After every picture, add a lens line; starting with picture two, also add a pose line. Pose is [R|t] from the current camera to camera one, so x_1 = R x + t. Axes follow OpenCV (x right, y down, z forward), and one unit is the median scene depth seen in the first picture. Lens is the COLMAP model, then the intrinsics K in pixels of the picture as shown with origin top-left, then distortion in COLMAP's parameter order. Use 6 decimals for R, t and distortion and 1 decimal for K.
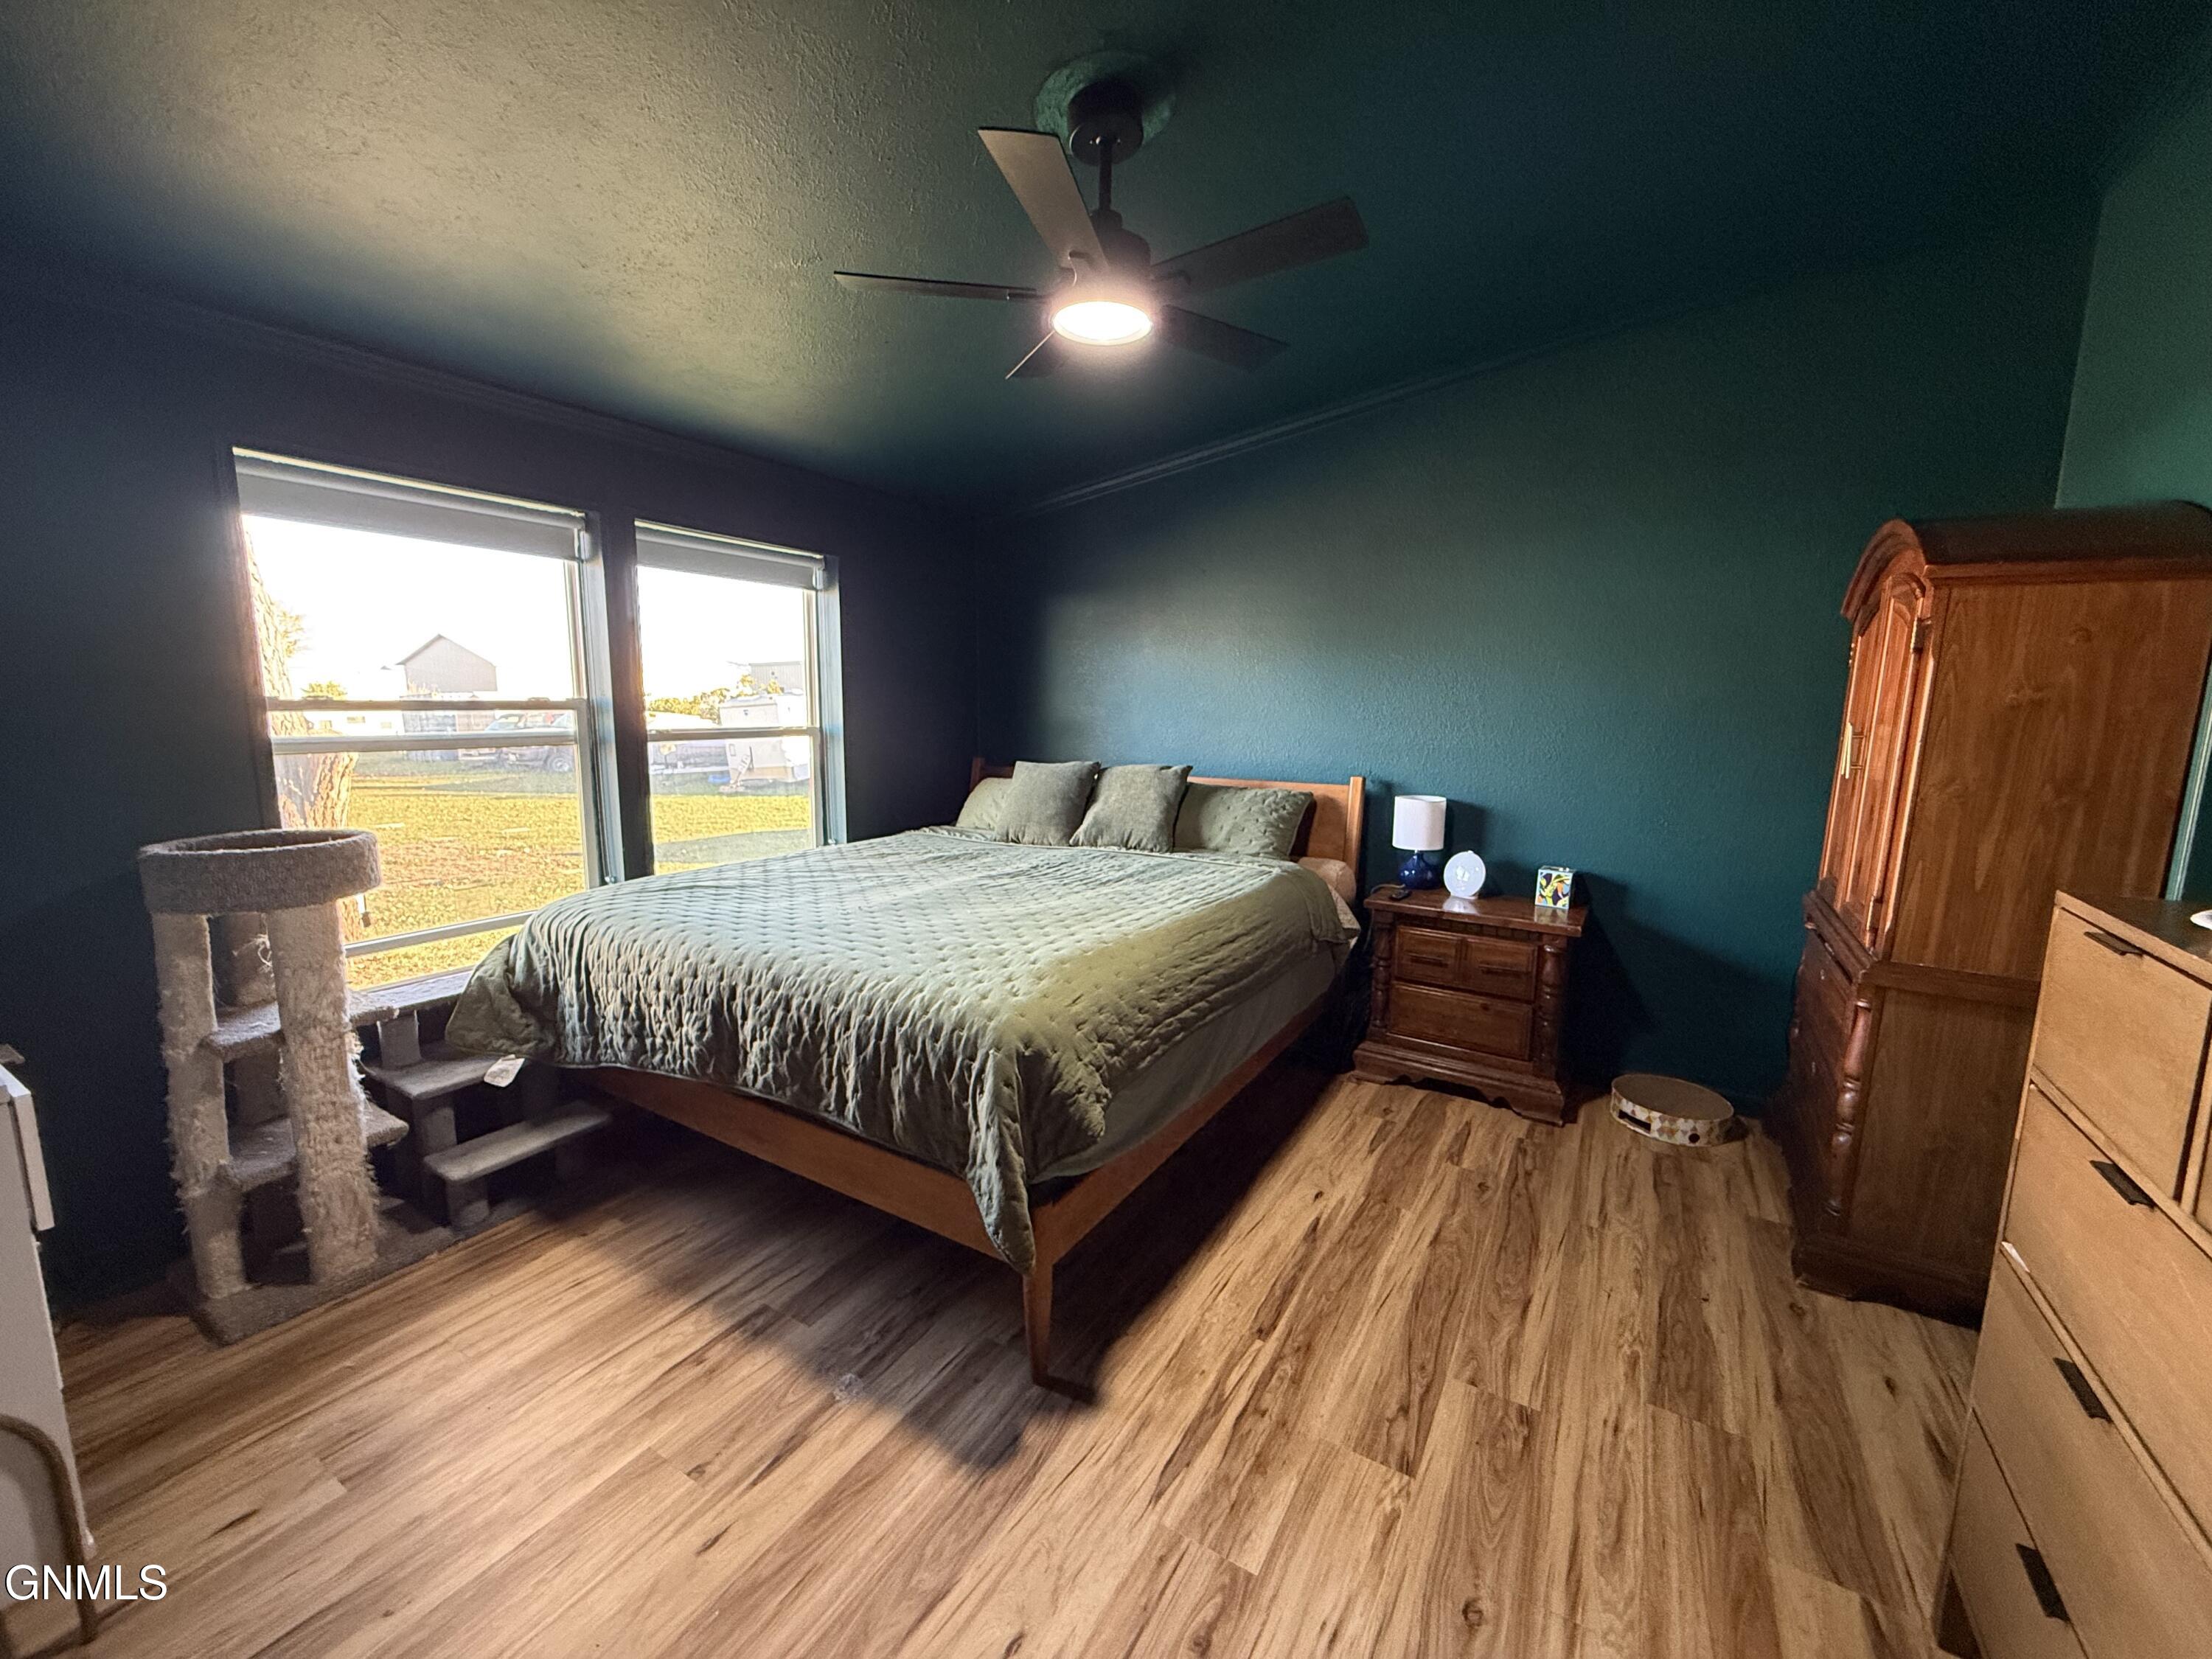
lens RADIAL K [[879.4, 0, 1104.8], [0, 879.4, 826.5], [0, 0, 1]] dist [-0.004234, -0.000715]
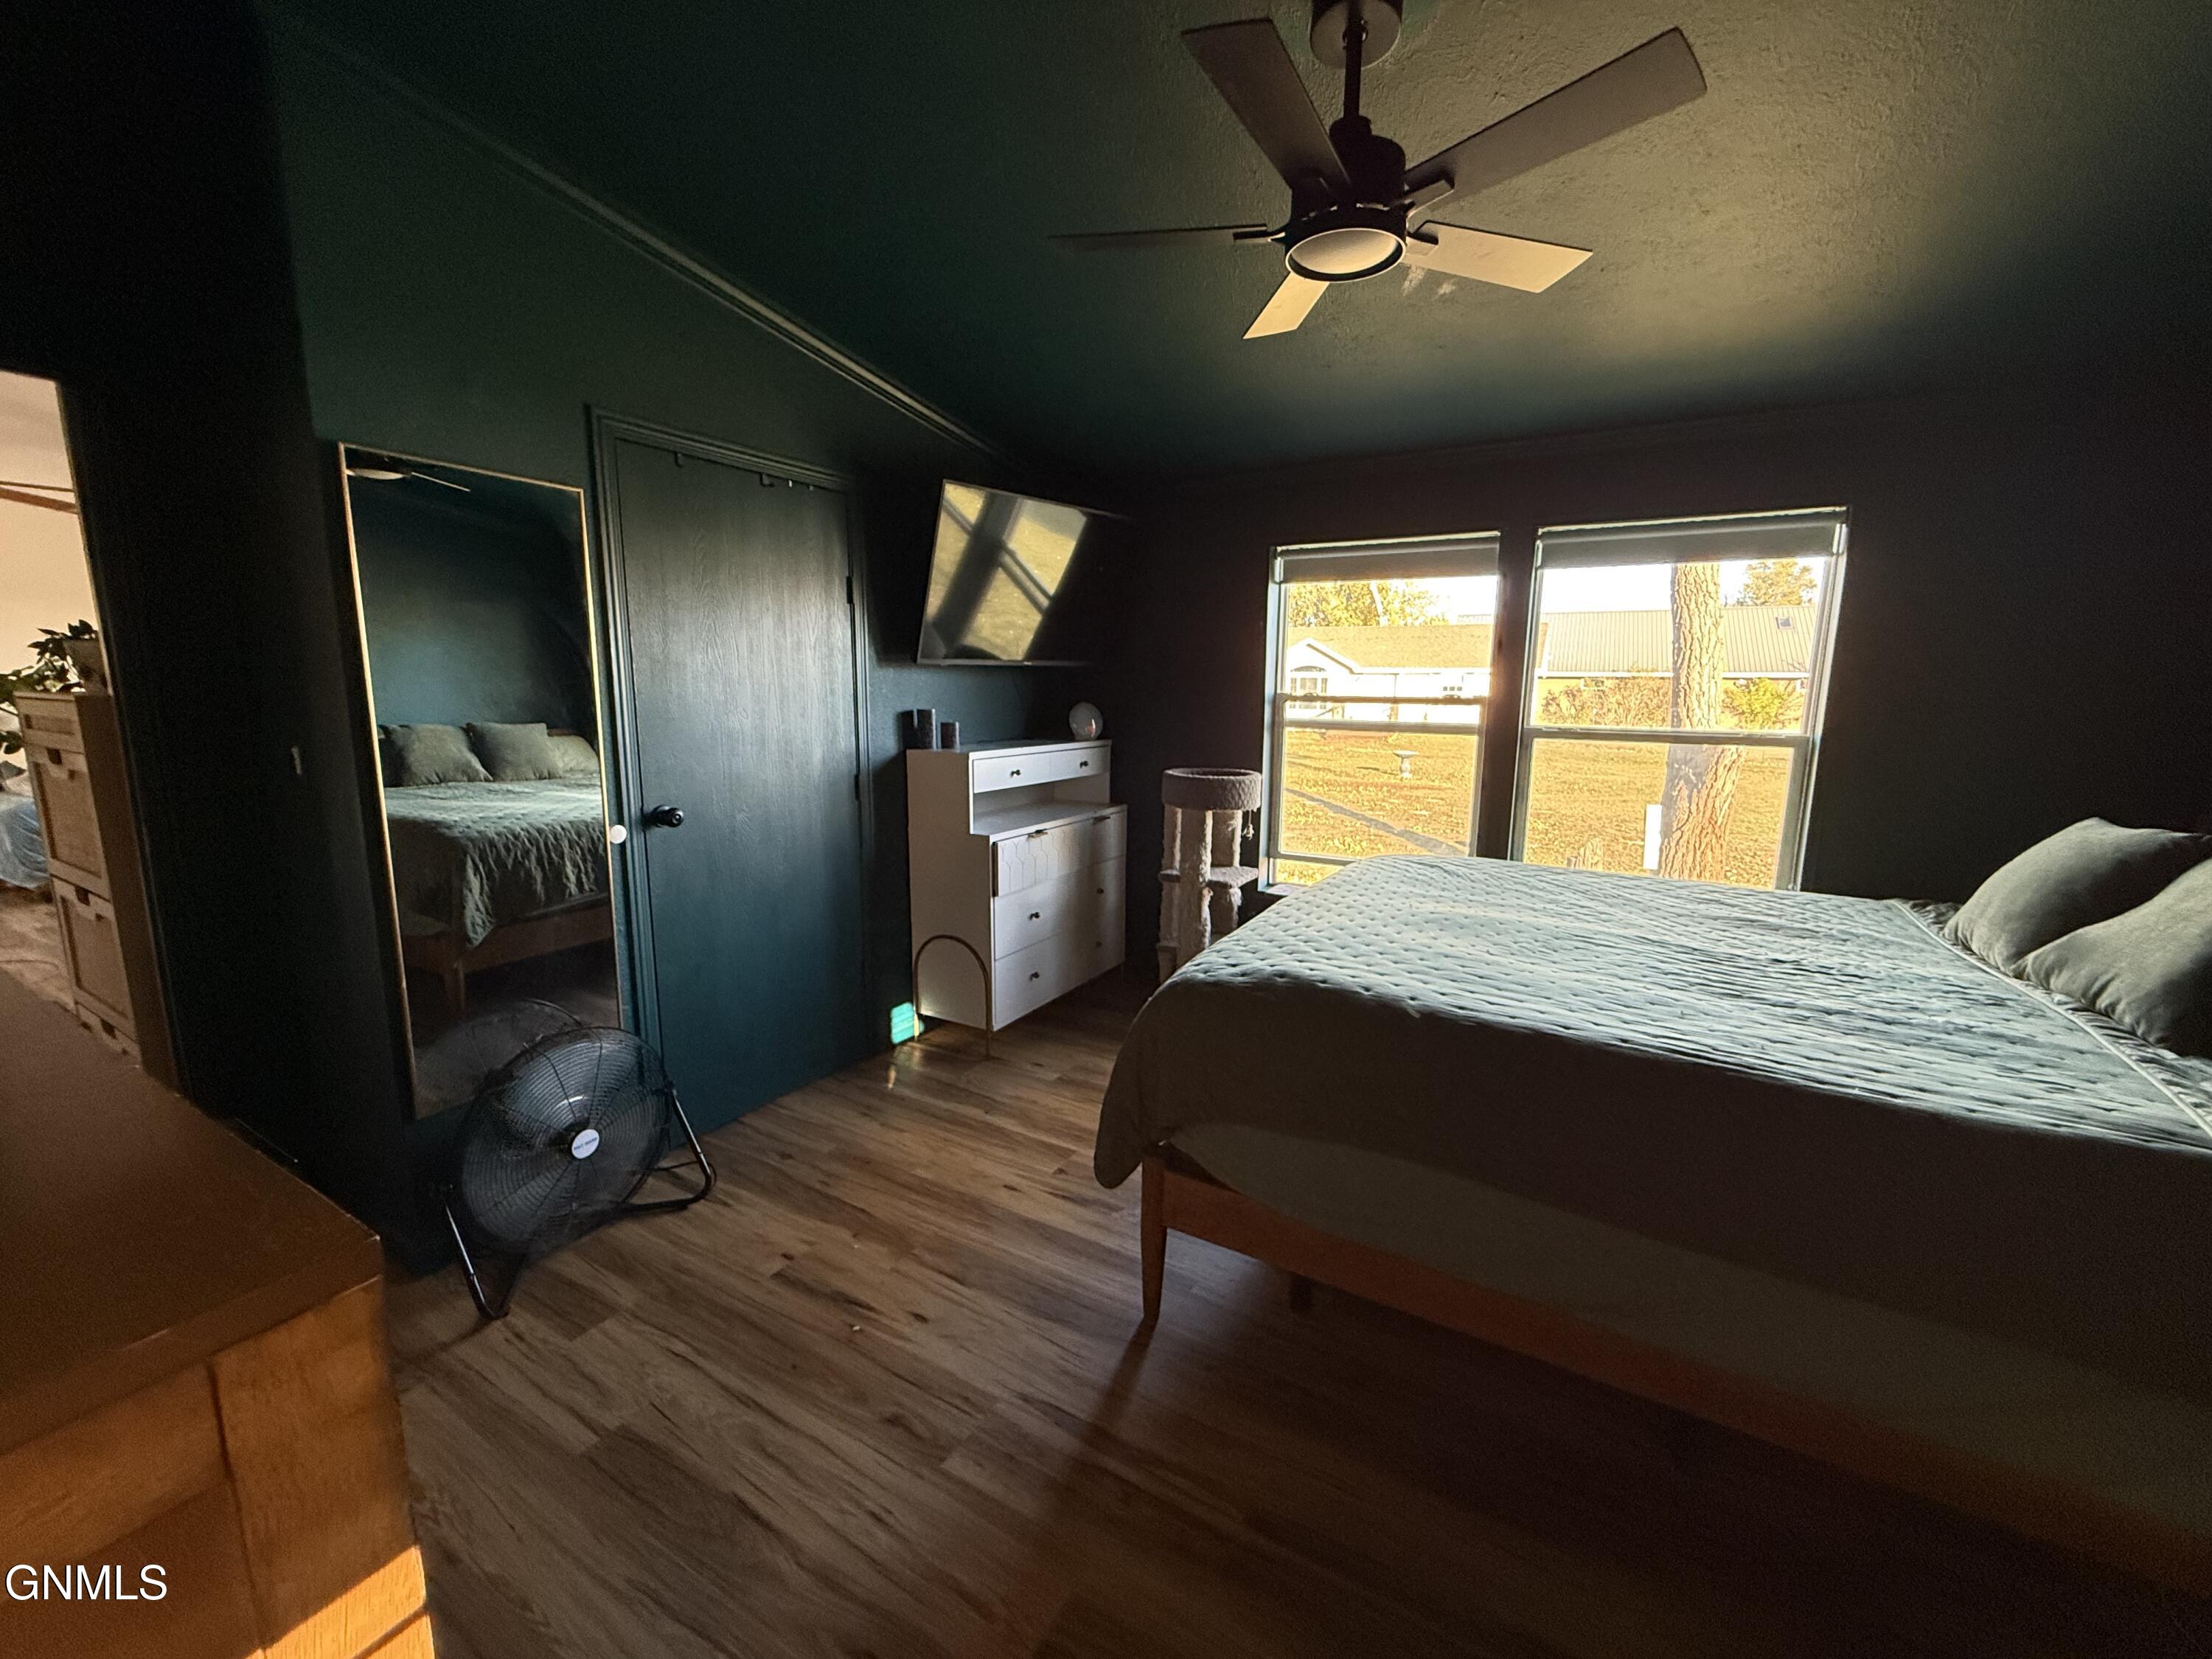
lens RADIAL K [[879.4, 0, 1106.9], [0, 879.4, 830.6], [0, 0, 1]] dist [-0.004234, -0.000715]
pose [[0.020591, 0.155527, -0.987617, 0.783798], [-0.156049, 0.976220, 0.150479, -0.099170], [0.987535, 0.151019, 0.044371, 0.696178]]
